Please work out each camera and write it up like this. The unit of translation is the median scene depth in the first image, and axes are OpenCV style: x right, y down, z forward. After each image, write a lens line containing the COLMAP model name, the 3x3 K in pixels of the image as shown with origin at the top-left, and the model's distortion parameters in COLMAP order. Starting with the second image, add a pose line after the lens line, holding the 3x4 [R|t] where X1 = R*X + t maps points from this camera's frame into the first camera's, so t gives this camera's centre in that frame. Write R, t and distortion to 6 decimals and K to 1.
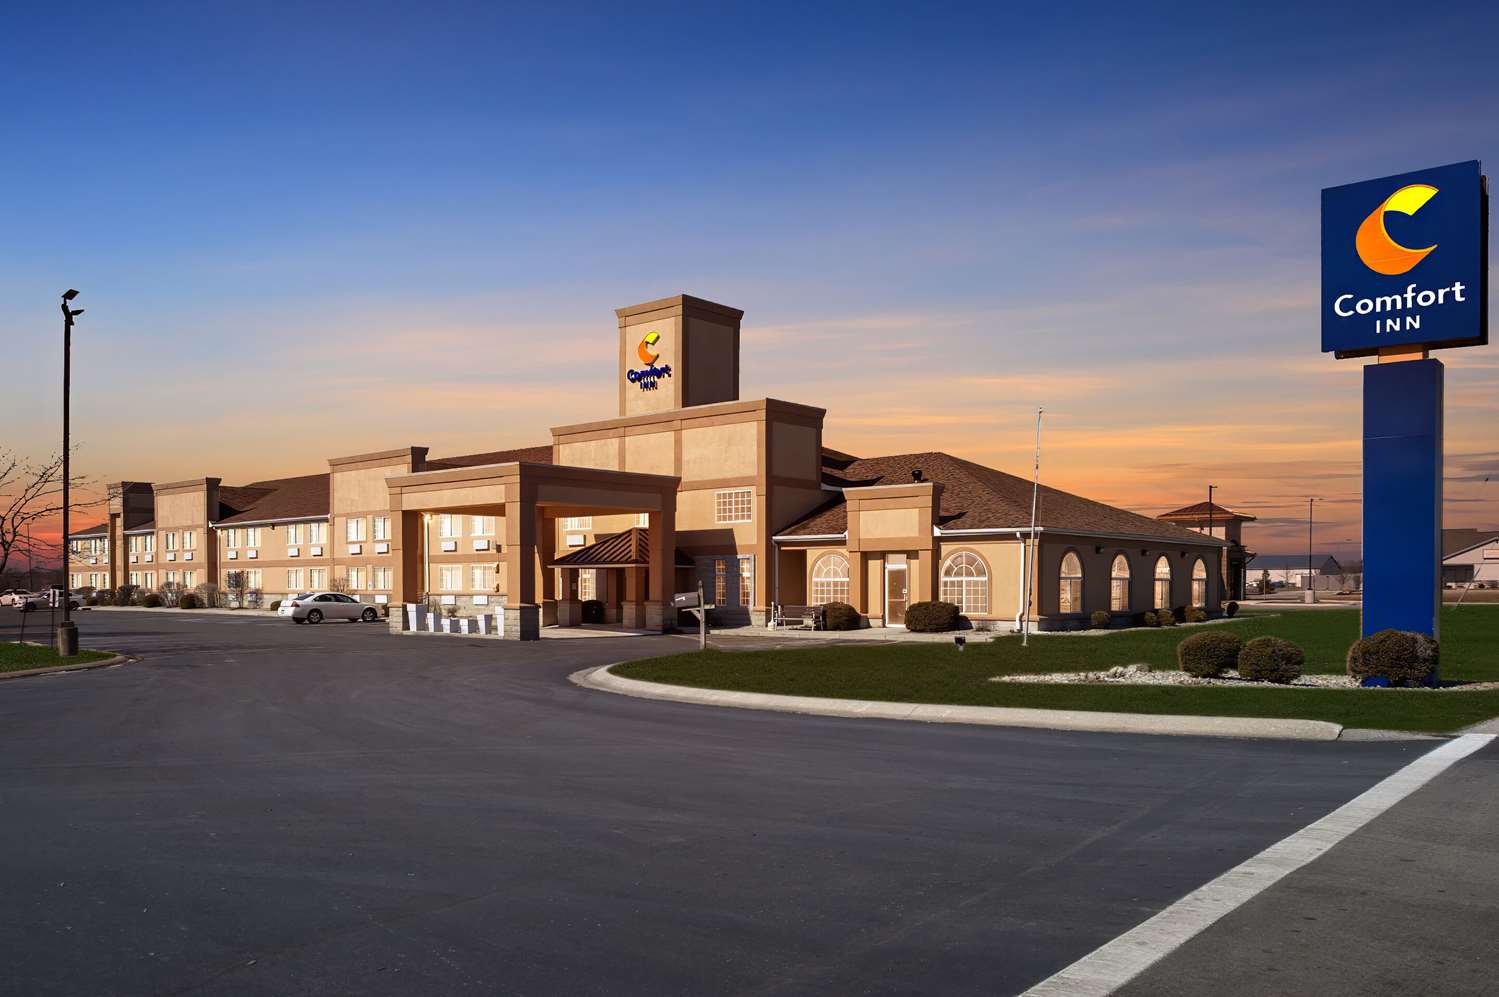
lens RADIAL K [[1174.8, 0, 747.2], [0, 1174.8, 590.5], [0, 0, 1]] dist [-0.029977, 0.000134]
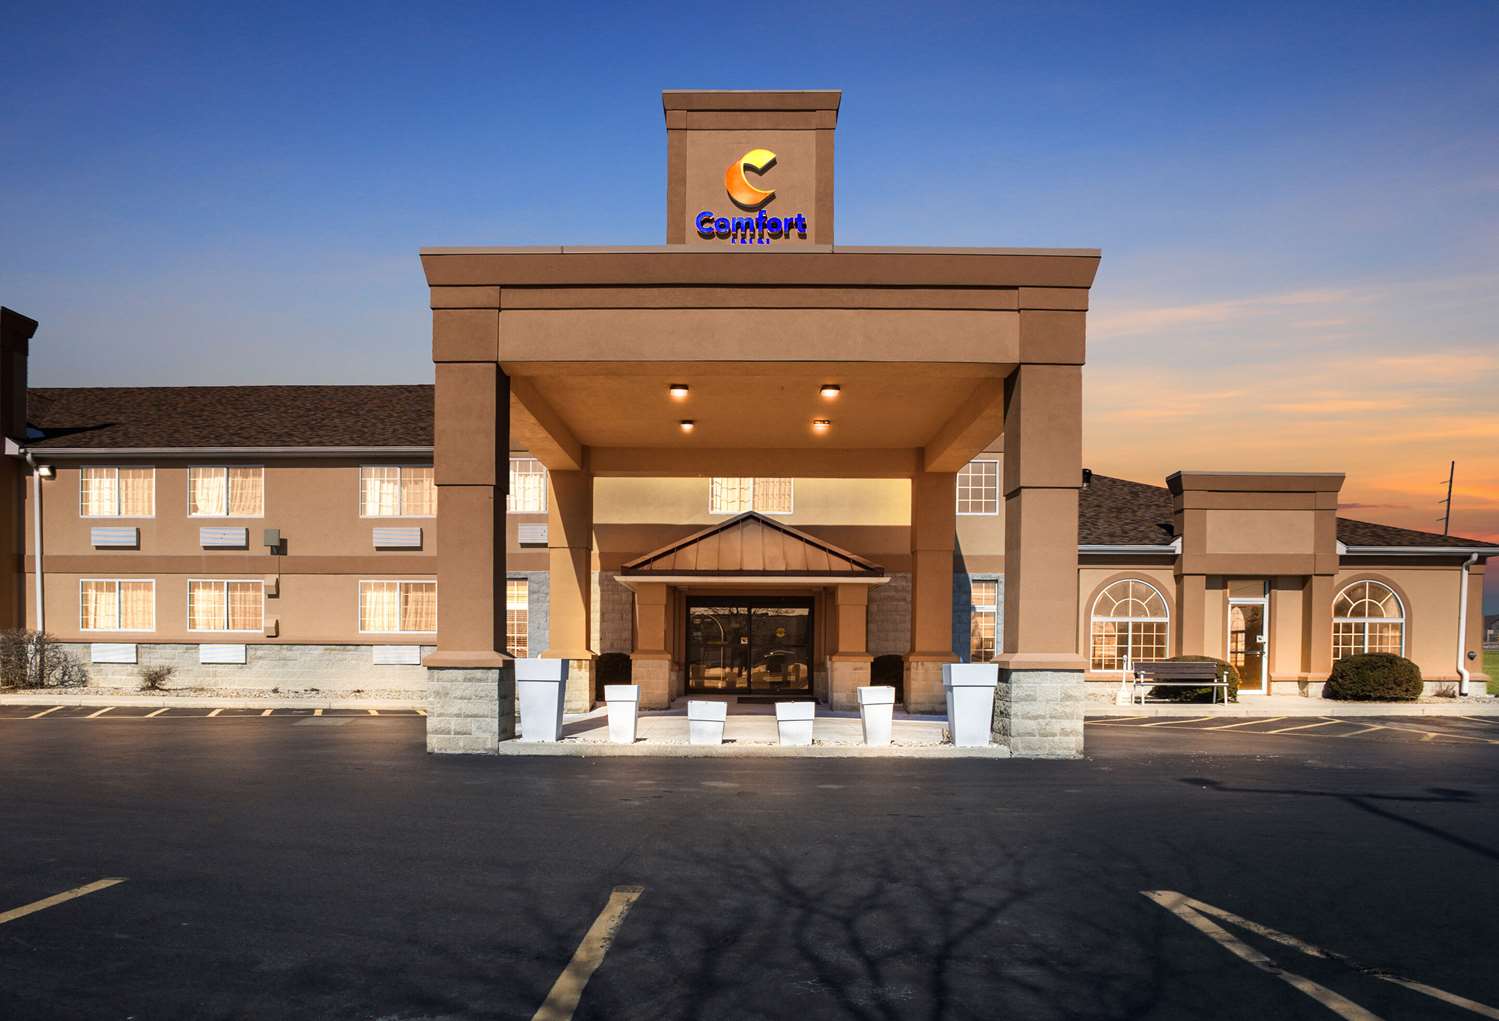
lens RADIAL K [[950.0, 0, 697.4], [0, 950.0, 664.8], [0, 0, 1]] dist [0.007569, -0.031916]
pose [[0.769802, -0.004060, 0.638270, -0.402617], [-0.003571, 0.999937, 0.010668, 0.009617], [-0.638273, -0.010492, 0.769739, 0.728390]]
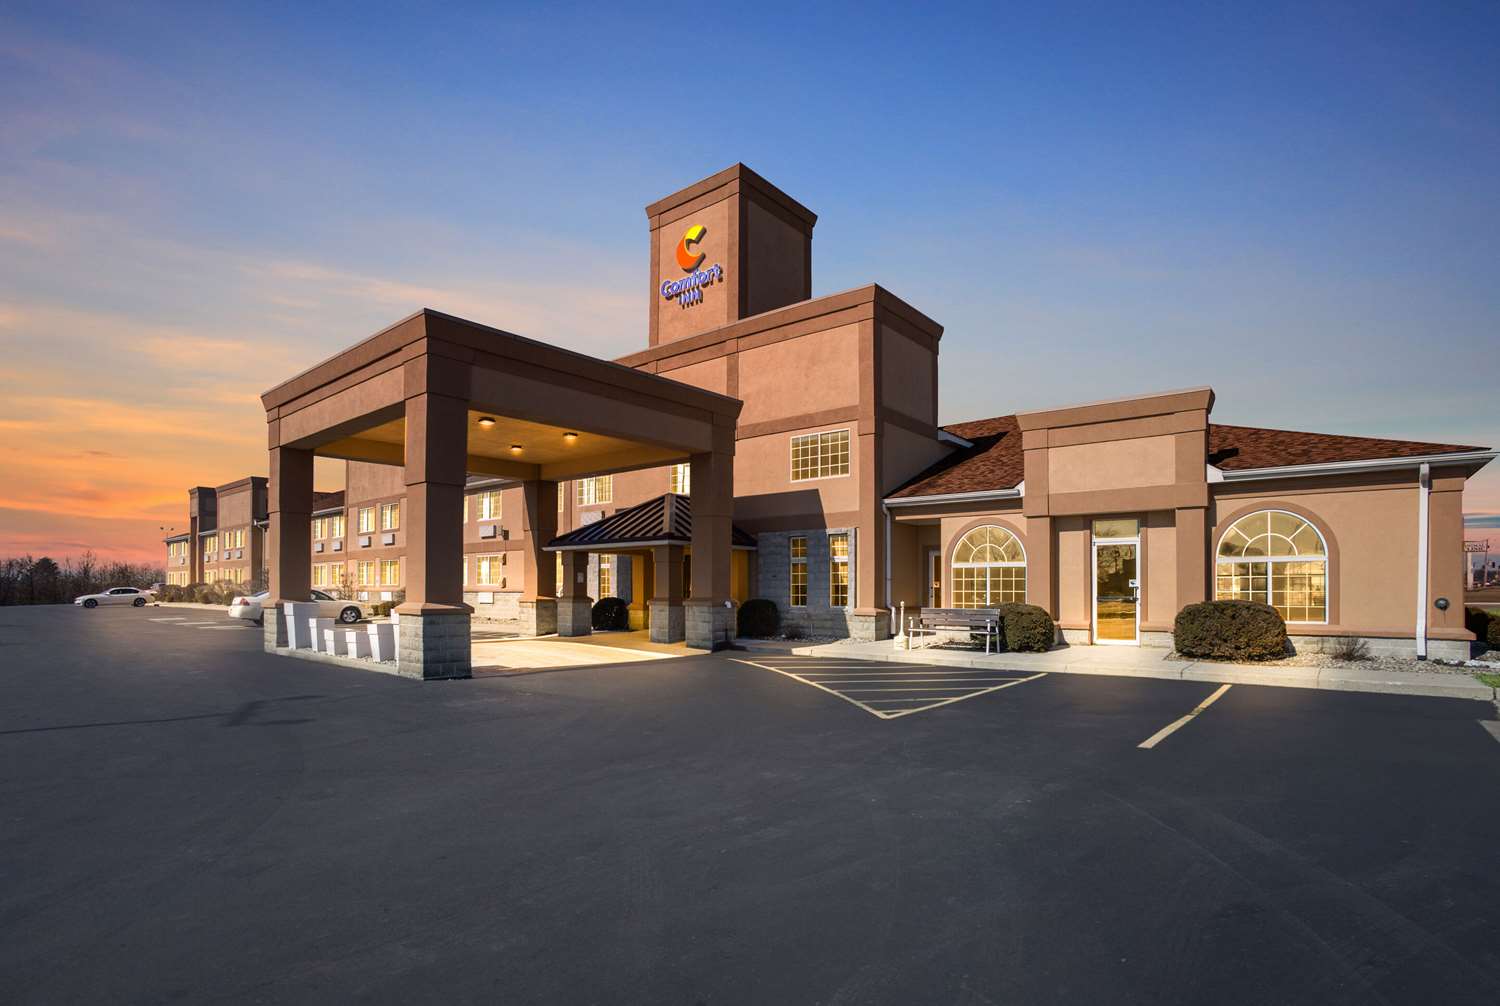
lens RADIAL K [[753.8, 0, 758.6], [0, 753.8, 584.9], [0, 0, 1]] dist [-0.057817, 0.000052]
pose [[0.999903, 0.003185, 0.013575, -0.051388], [-0.003028, 0.999928, -0.011569, 0.005813], [-0.013611, 0.011527, 0.999841, 0.582175]]
